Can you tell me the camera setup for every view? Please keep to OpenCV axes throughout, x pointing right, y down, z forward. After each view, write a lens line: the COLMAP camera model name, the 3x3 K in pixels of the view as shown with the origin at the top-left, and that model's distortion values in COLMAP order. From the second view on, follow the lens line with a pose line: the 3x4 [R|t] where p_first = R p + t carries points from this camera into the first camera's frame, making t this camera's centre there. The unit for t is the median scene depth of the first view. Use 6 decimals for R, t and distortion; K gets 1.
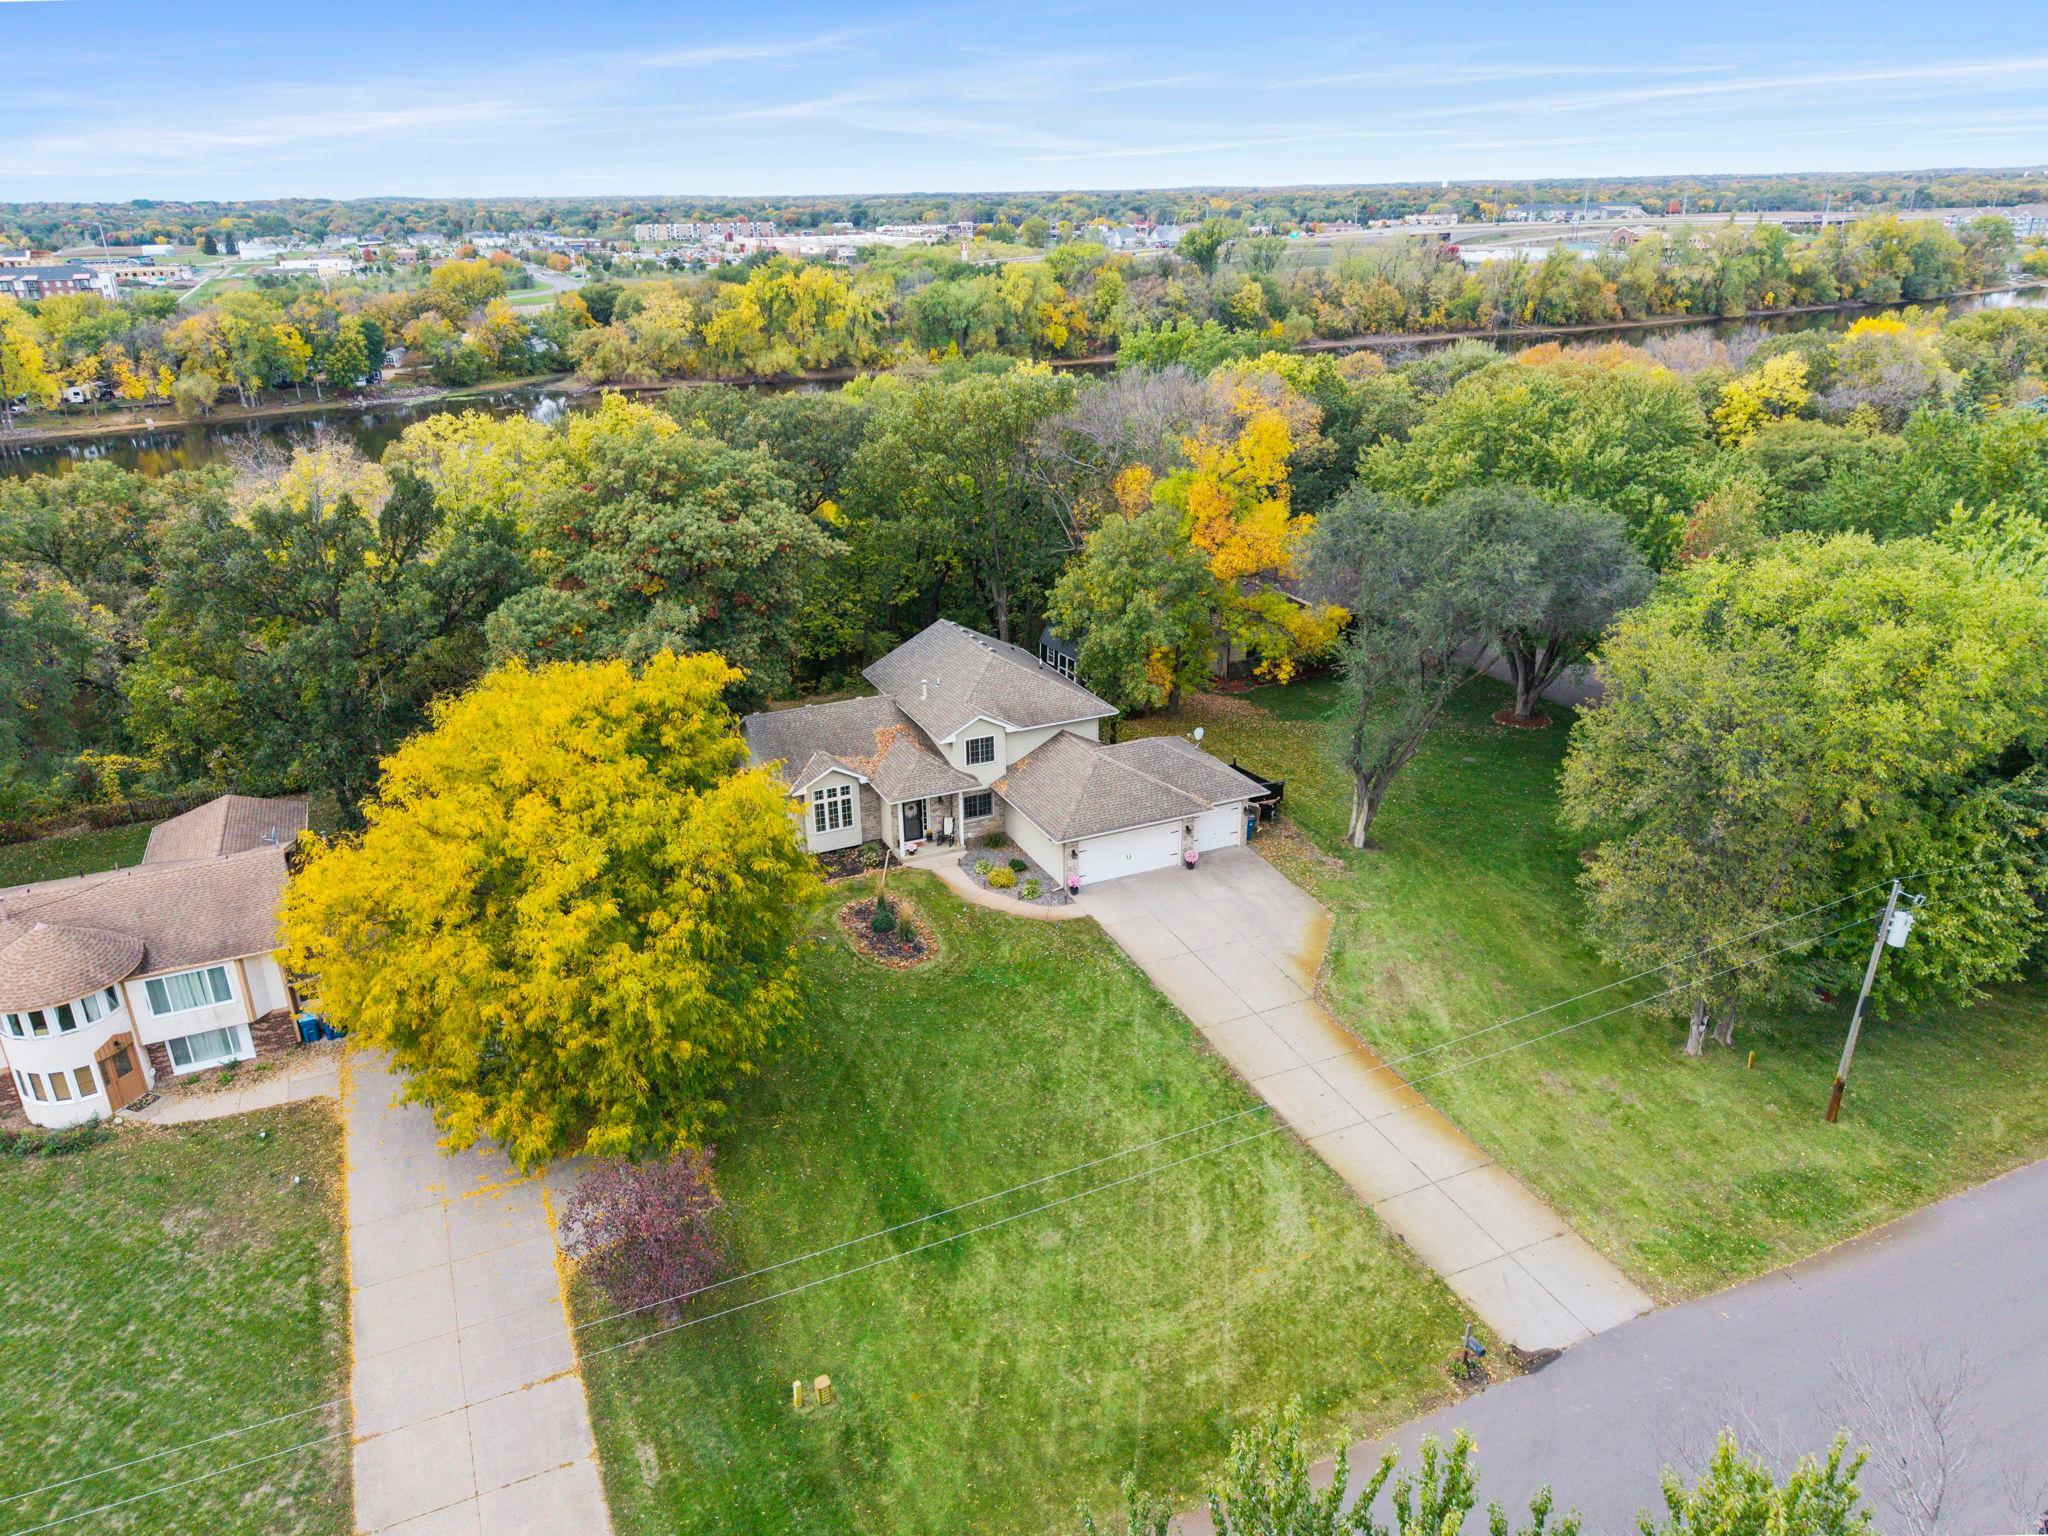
lens RADIAL K [[1392.0, 0, 1023.6], [0, 1392.0, 774.5], [0, 0, 1]] dist [0.036693, -0.031020]
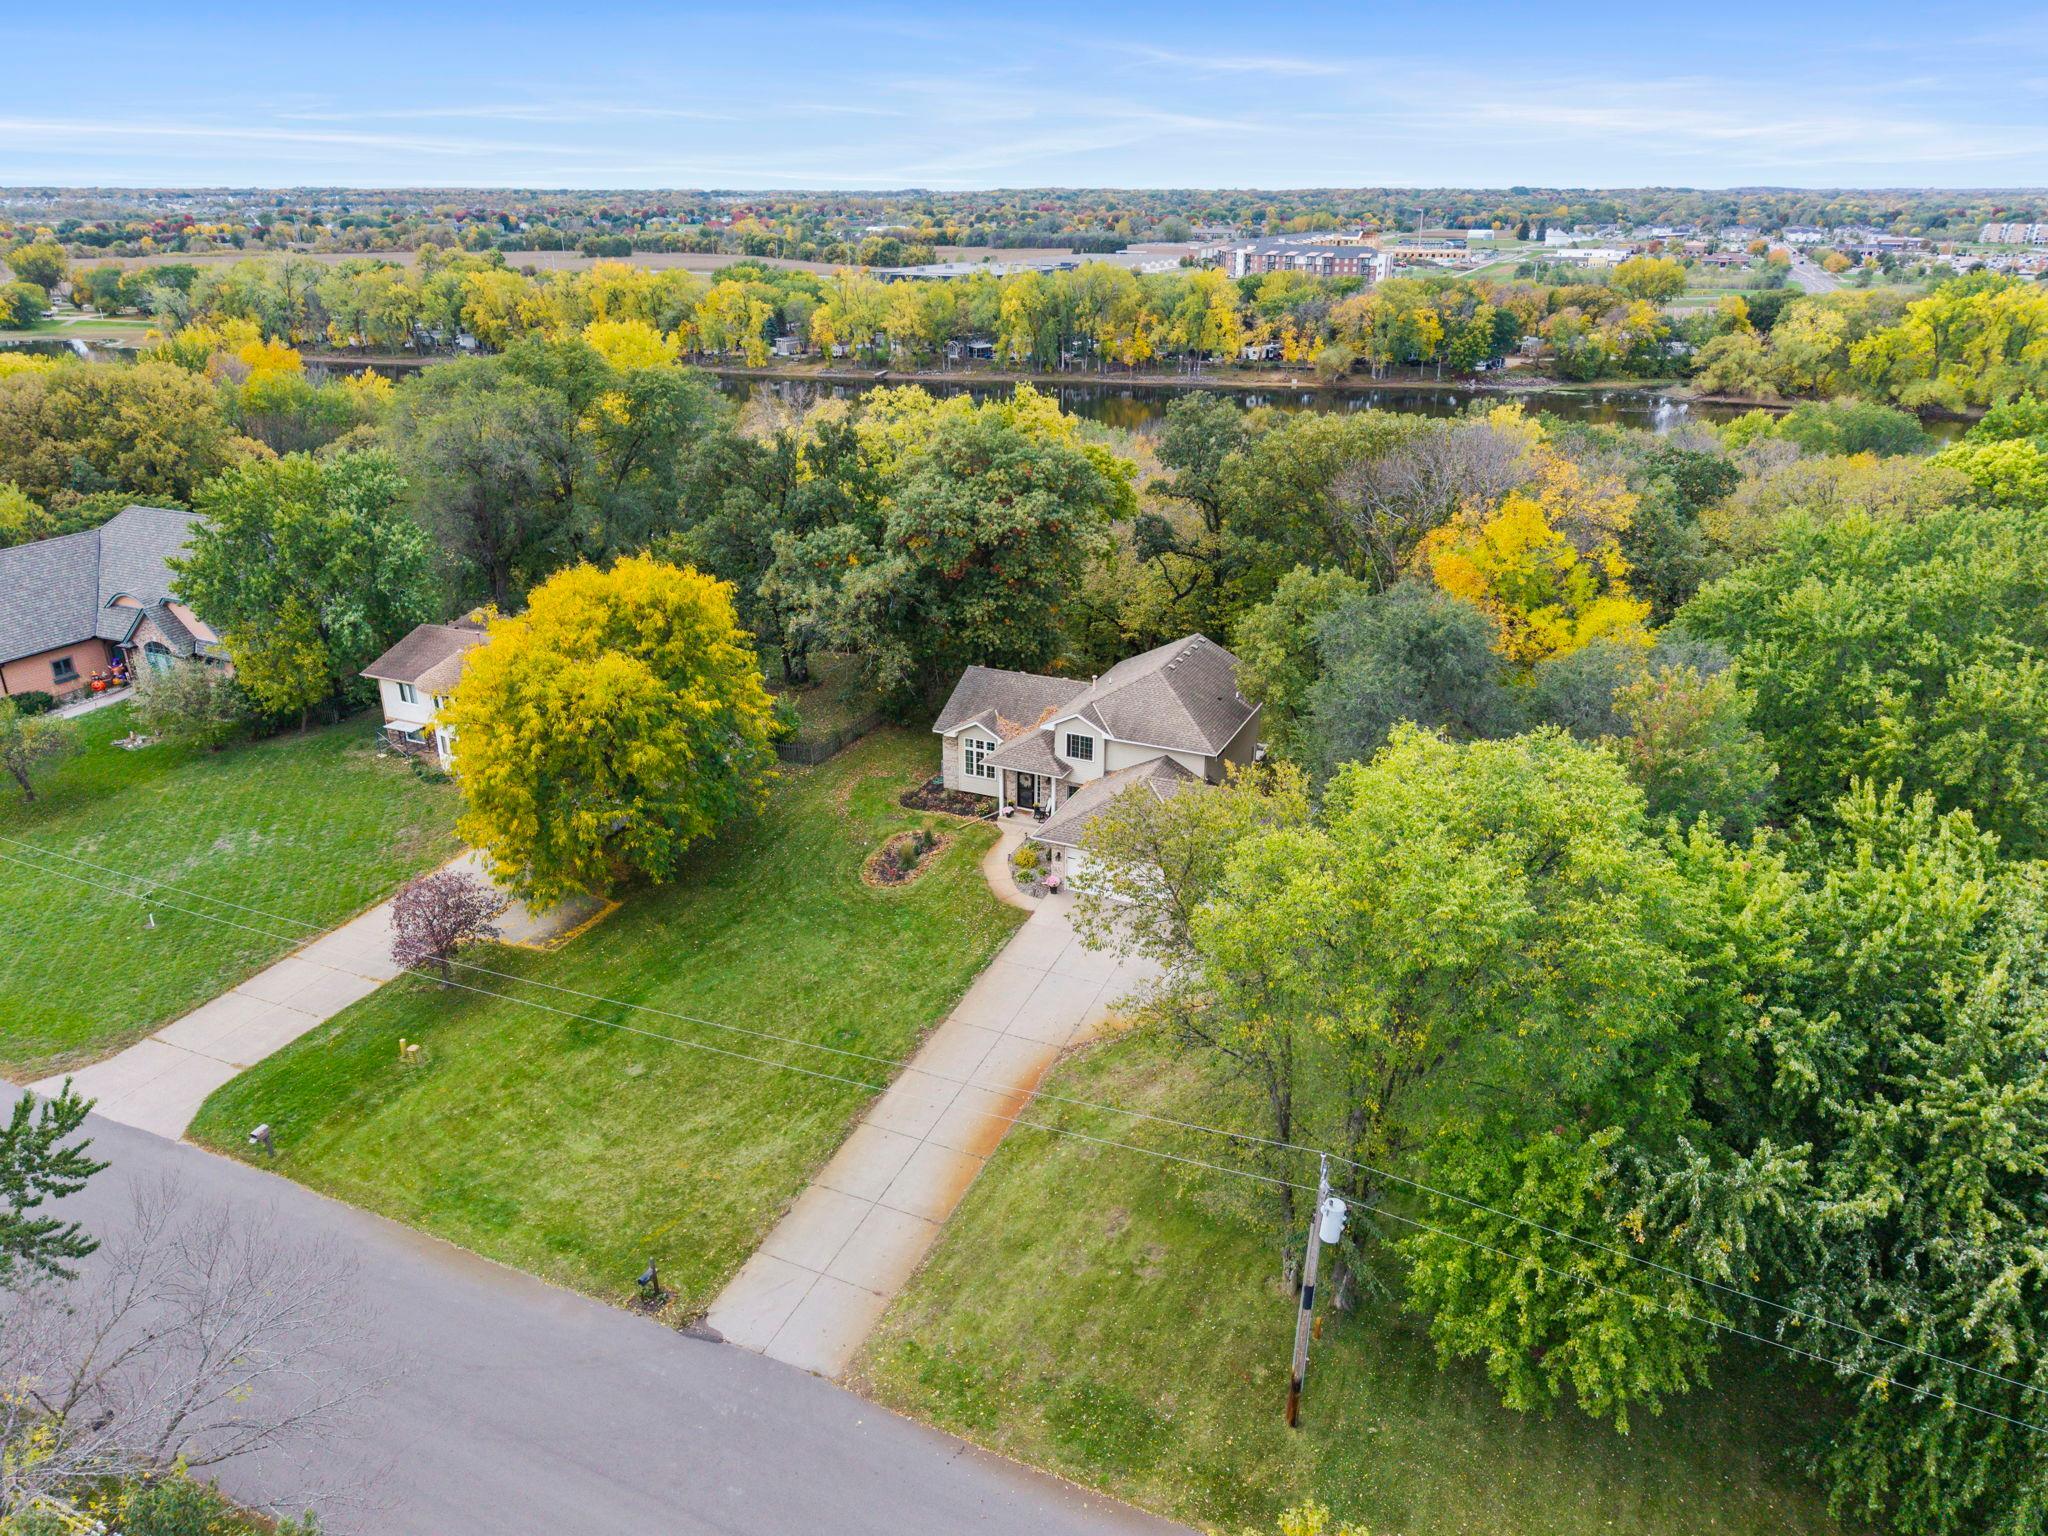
lens RADIAL K [[1398.5, 0, 1030.0], [0, 1398.5, 771.8], [0, 0, 1]] dist [0.008714, -0.001273]
pose [[0.661635, 0.303382, -0.685711, 0.565448], [-0.299708, 0.945265, 0.129033, -0.104214], [0.687325, 0.120140, 0.716346, 0.168326]]
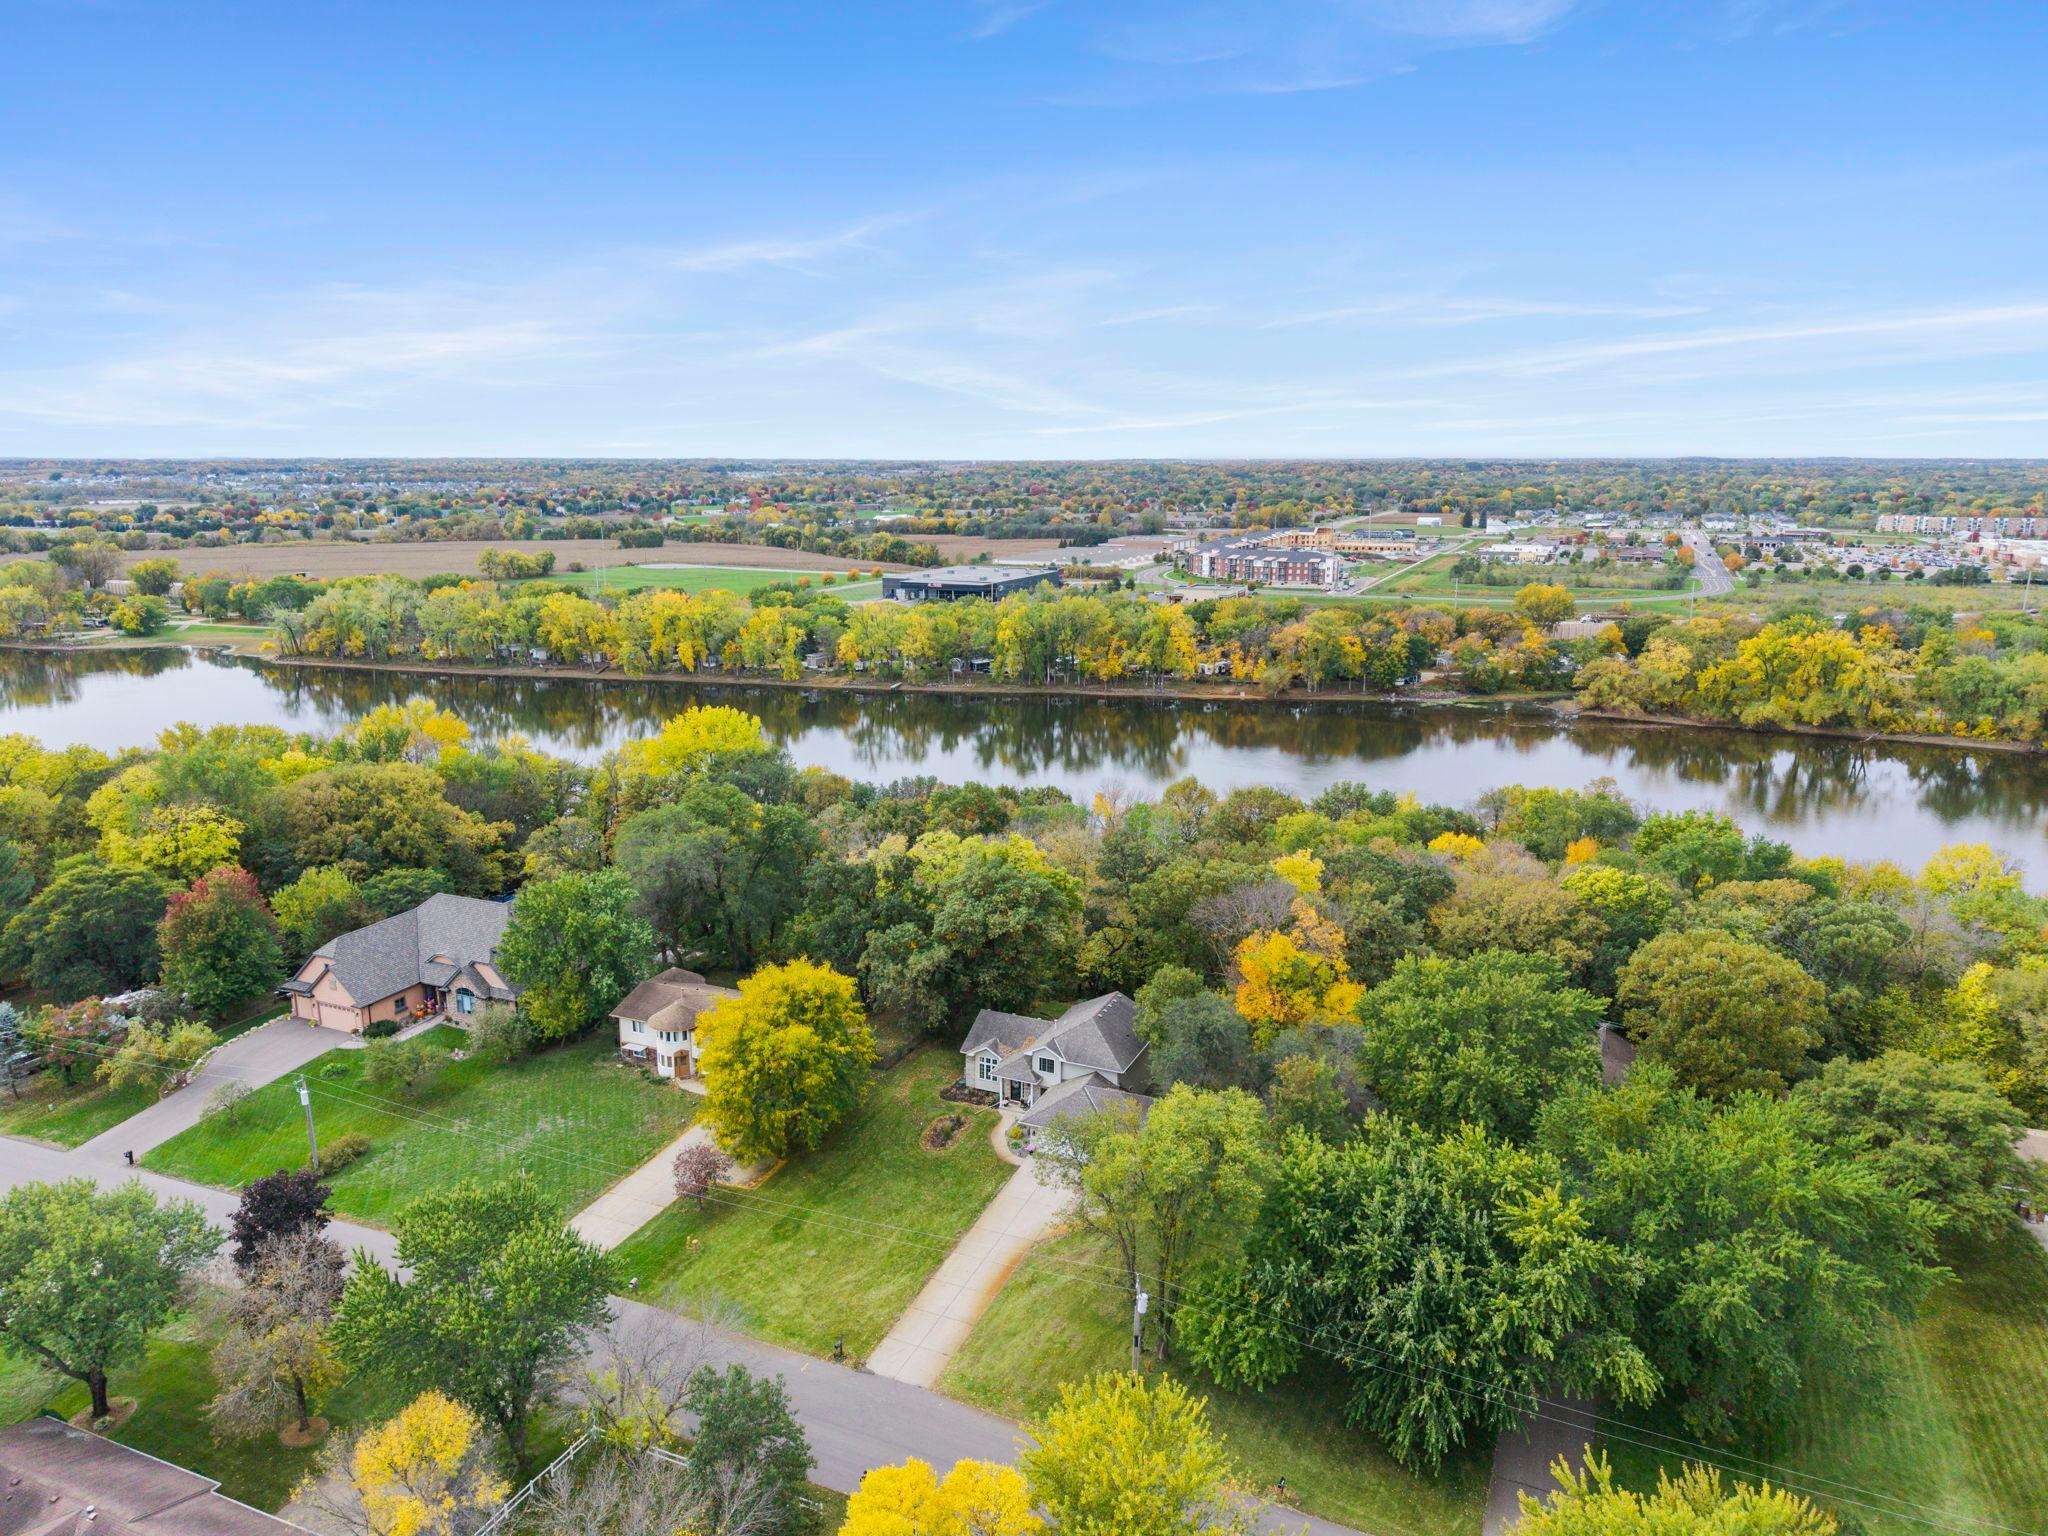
lens RADIAL K [[1376.7, 0, 1032.2], [0, 1376.7, 772.8], [0, 0, 1]] dist [0.032318, -0.034148]
pose [[0.667020, 0.183771, -0.722020, 1.005651], [-0.299331, 0.953550, -0.033829, -0.268026], [0.682265, 0.238687, 0.691044, -0.320385]]
